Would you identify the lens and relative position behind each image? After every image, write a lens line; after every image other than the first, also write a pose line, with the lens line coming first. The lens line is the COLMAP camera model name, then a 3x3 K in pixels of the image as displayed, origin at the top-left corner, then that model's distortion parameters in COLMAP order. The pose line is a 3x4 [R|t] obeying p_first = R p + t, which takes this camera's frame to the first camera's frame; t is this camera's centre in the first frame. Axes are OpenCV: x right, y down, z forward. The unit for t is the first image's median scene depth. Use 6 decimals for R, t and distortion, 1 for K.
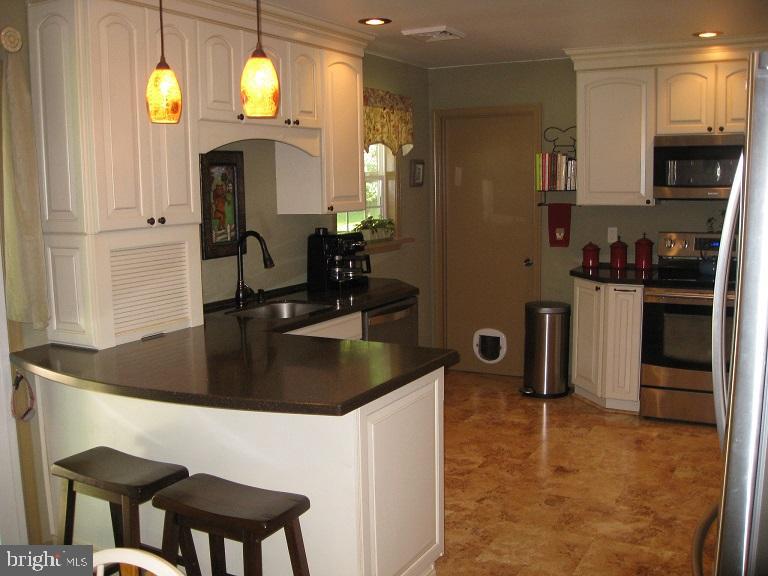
lens RADIAL K [[791.4, 0, 392.8], [0, 791.4, 288.6], [0, 0, 1]] dist [-0.161113, 0.134185]
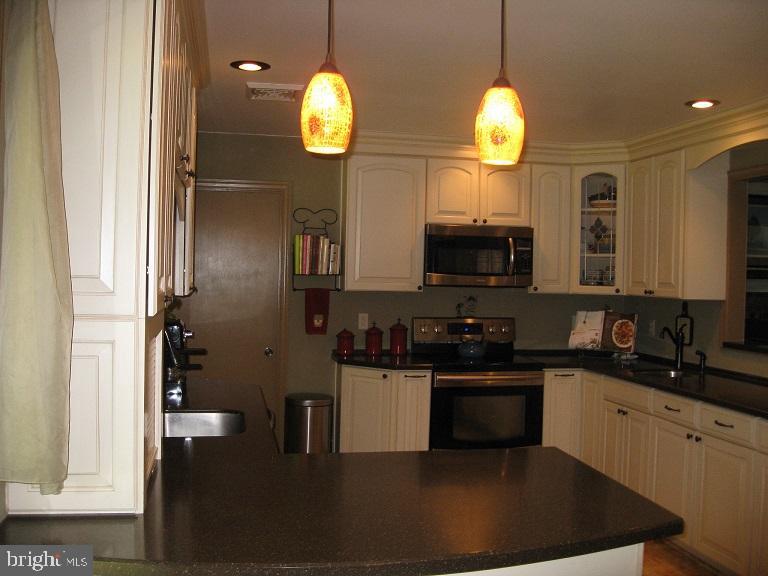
lens RADIAL K [[791.4, 0, 392.8], [0, 791.4, 288.6], [0, 0, 1]] dist [-0.161113, 0.134185]
pose [[0.757525, 0.019736, 0.652508, -0.351839], [0.051863, 0.994564, -0.090292, -0.018246], [-0.650743, 0.102240, 0.752383, 0.231441]]
